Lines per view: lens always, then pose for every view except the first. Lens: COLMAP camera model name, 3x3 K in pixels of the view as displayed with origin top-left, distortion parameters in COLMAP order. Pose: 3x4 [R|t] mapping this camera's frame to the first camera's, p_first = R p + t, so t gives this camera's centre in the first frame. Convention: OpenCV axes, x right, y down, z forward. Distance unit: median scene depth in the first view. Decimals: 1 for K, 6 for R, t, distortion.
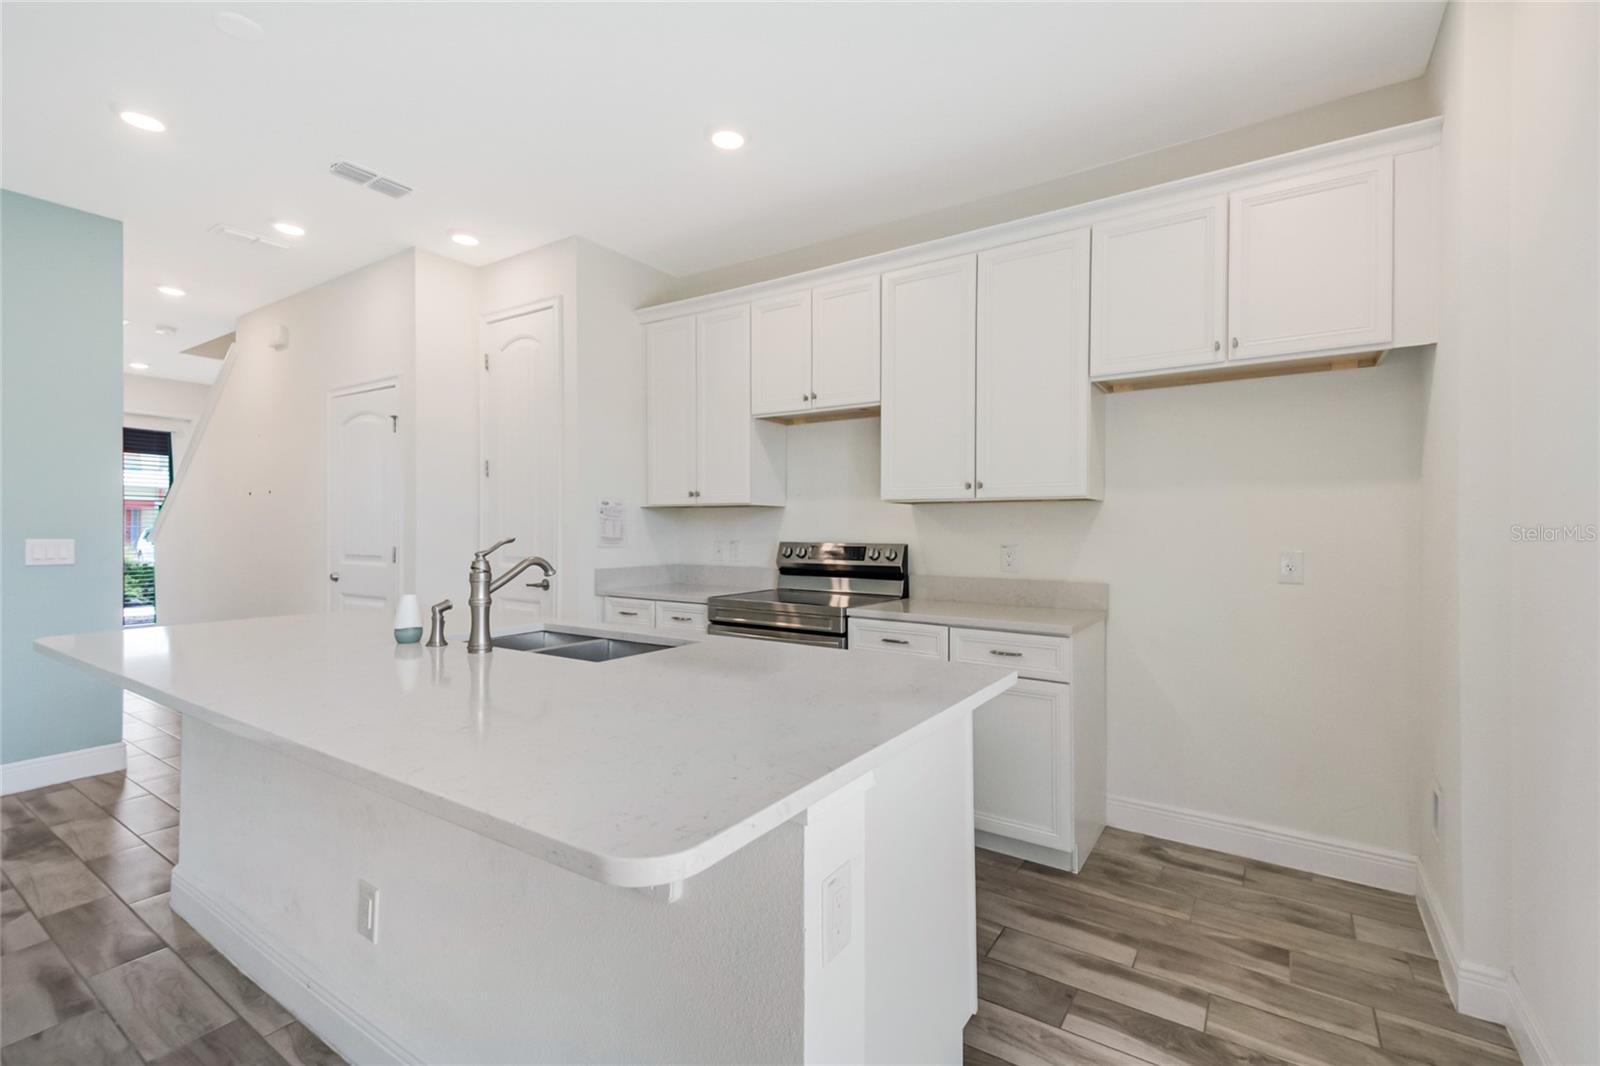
lens RADIAL K [[693.4, 0, 808.7], [0, 693.4, 526.6], [0, 0, 1]] dist [0.022028, -0.011064]
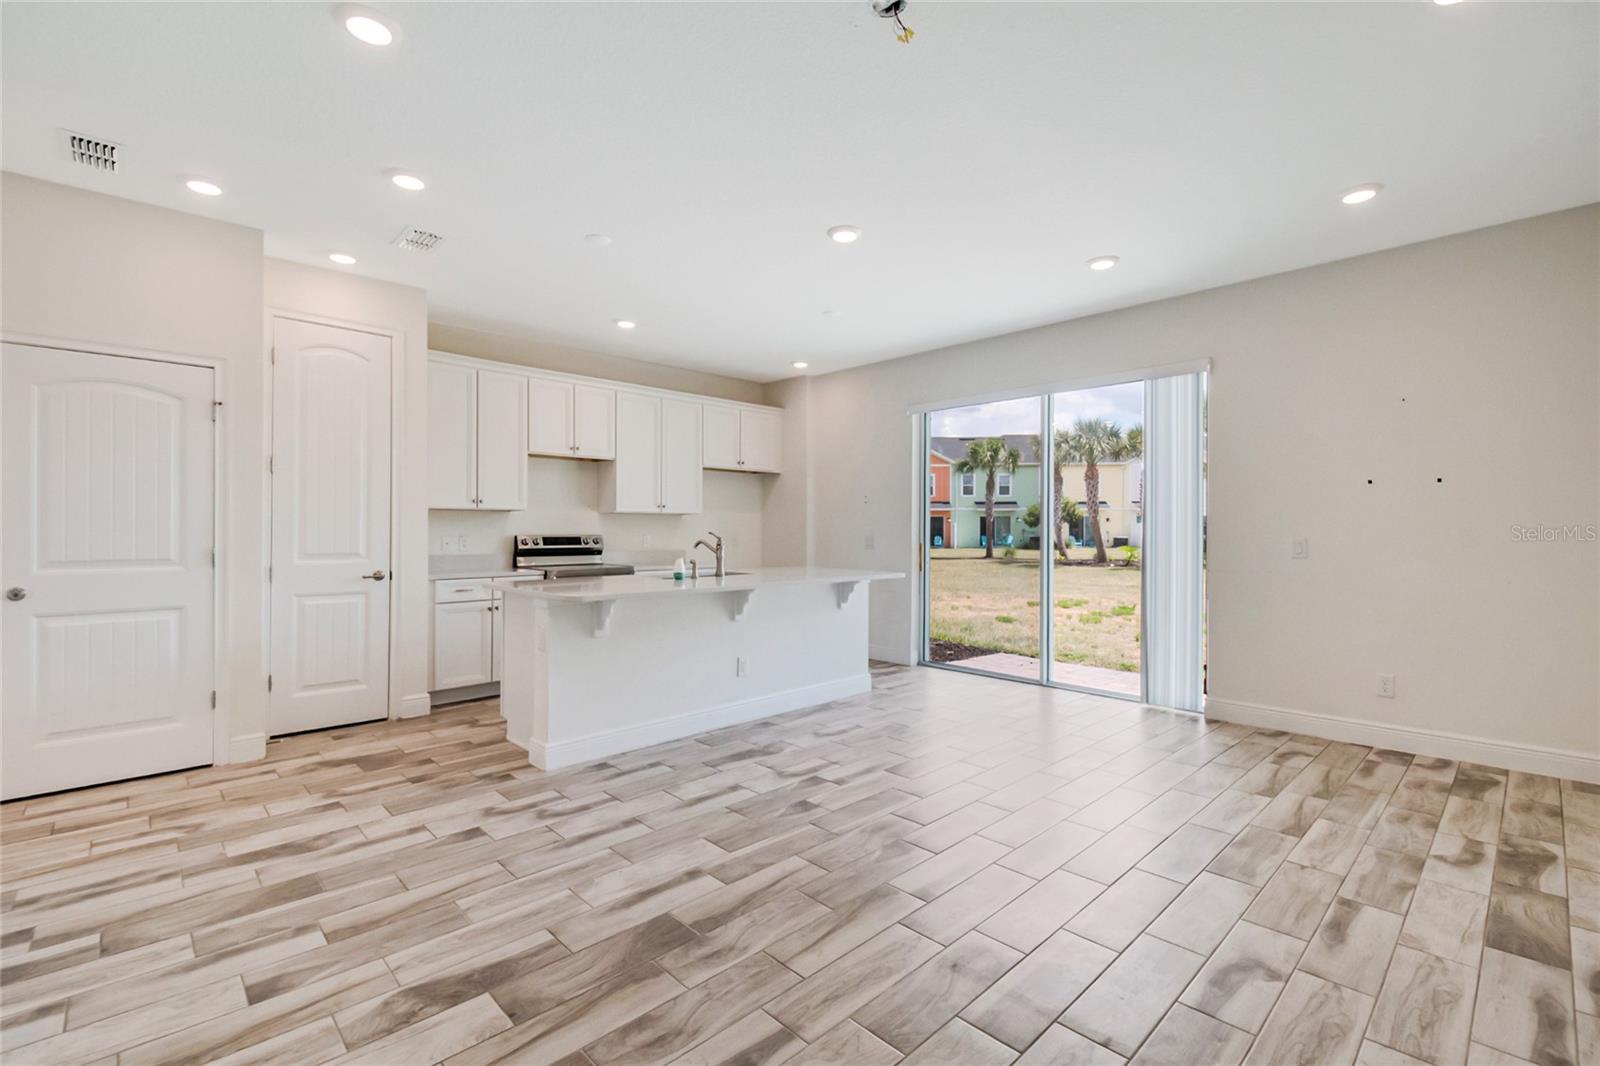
lens RADIAL K [[722.2, 0, 818.2], [0, 722.2, 529.9], [0, 0, 1]] dist [0.011600, -0.012642]
pose [[0.201871, -0.006610, 0.979390, -1.596661], [-0.005966, 0.999950, 0.007978, -0.006425], [-0.979394, -0.007454, 0.201821, 0.059575]]
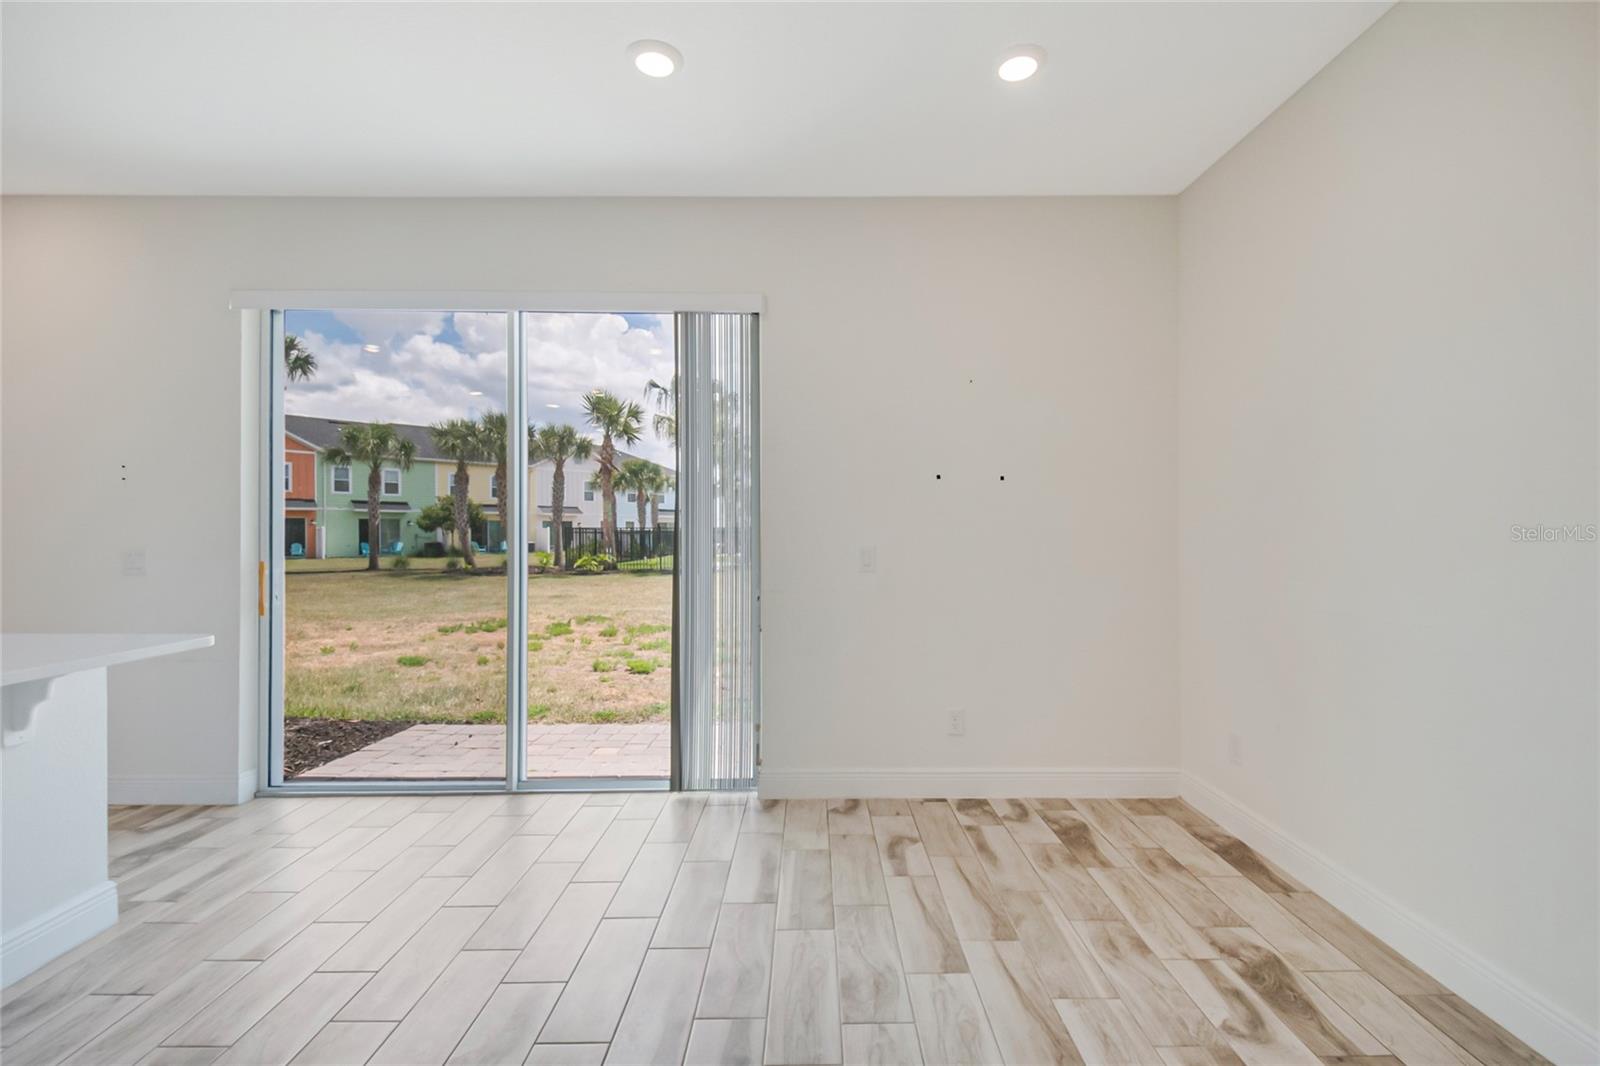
lens RADIAL K [[722.2, 0, 818.2], [0, 722.2, 529.9], [0, 0, 1]] dist [0.011600, -0.012642]
pose [[-0.553115, -0.000600, 0.833104, -0.921759], [-0.007350, 0.999964, -0.004160, -0.003247], [-0.833072, -0.008424, -0.553100, 0.092476]]
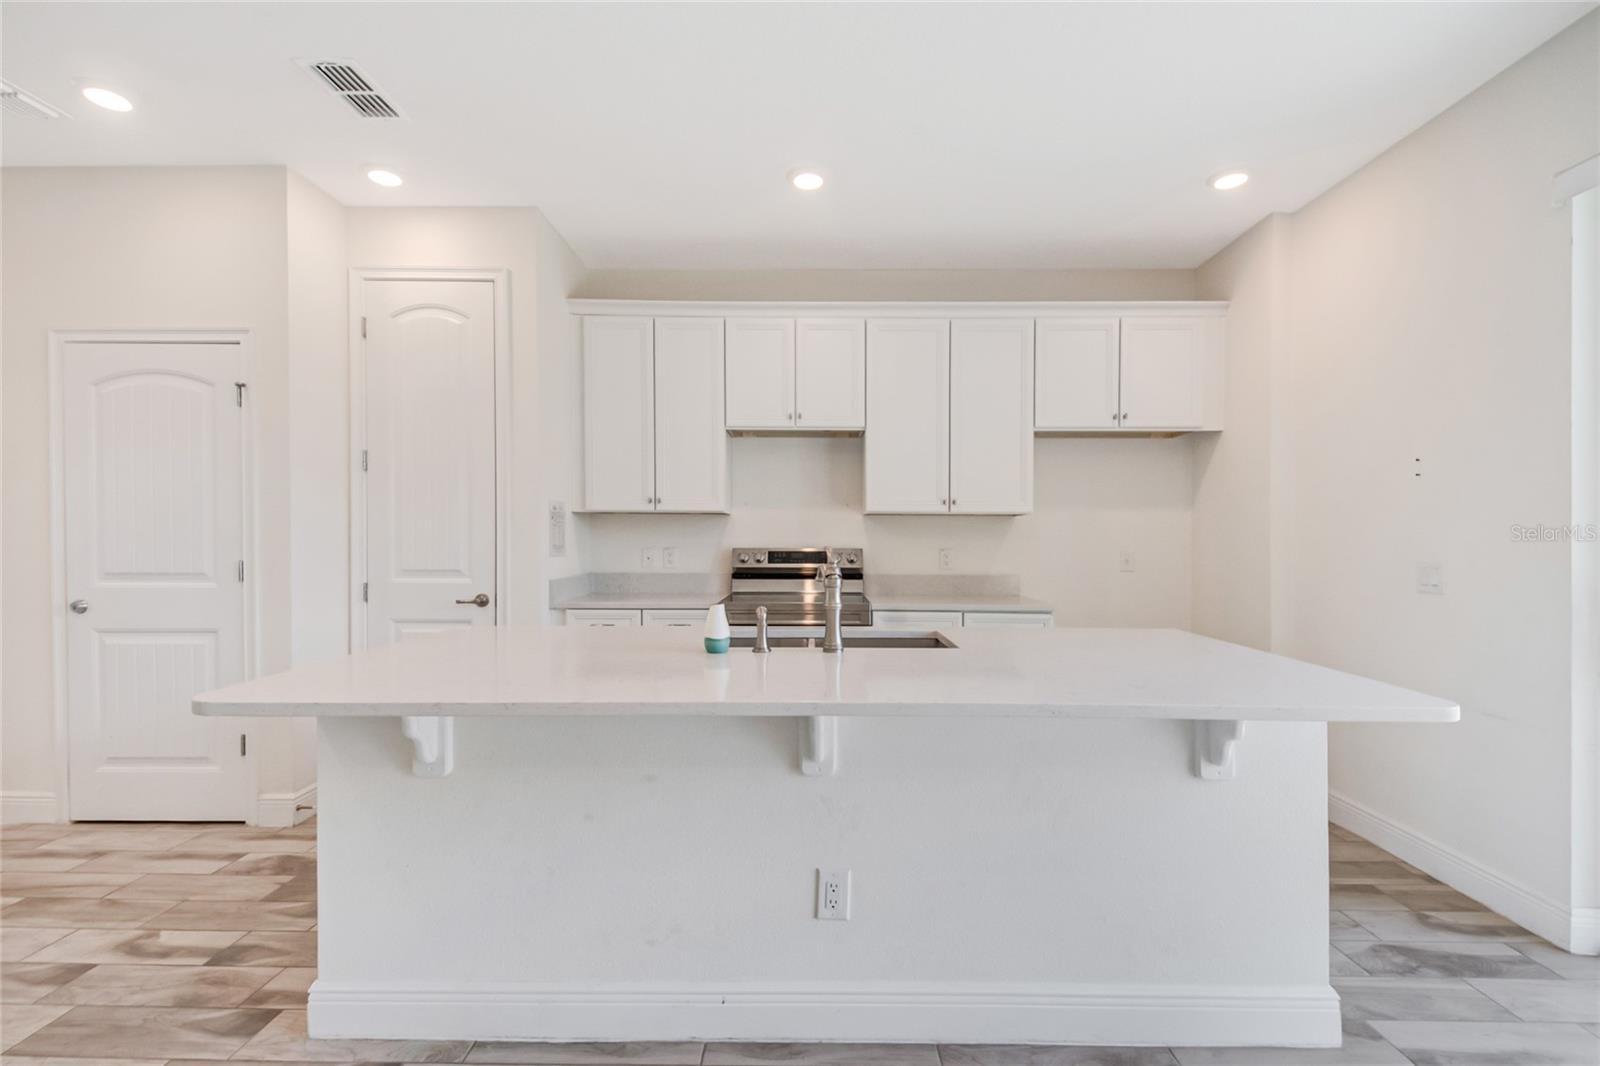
lens RADIAL K [[706.3, 0, 803.9], [0, 706.3, 540.5], [0, 0, 1]] dist [0.000034, -0.000401]
pose [[0.838541, -0.004791, 0.544818, -0.594025], [-0.003033, 0.999905, 0.013461, -0.004908], [-0.544831, -0.012940, 0.838446, 0.051669]]
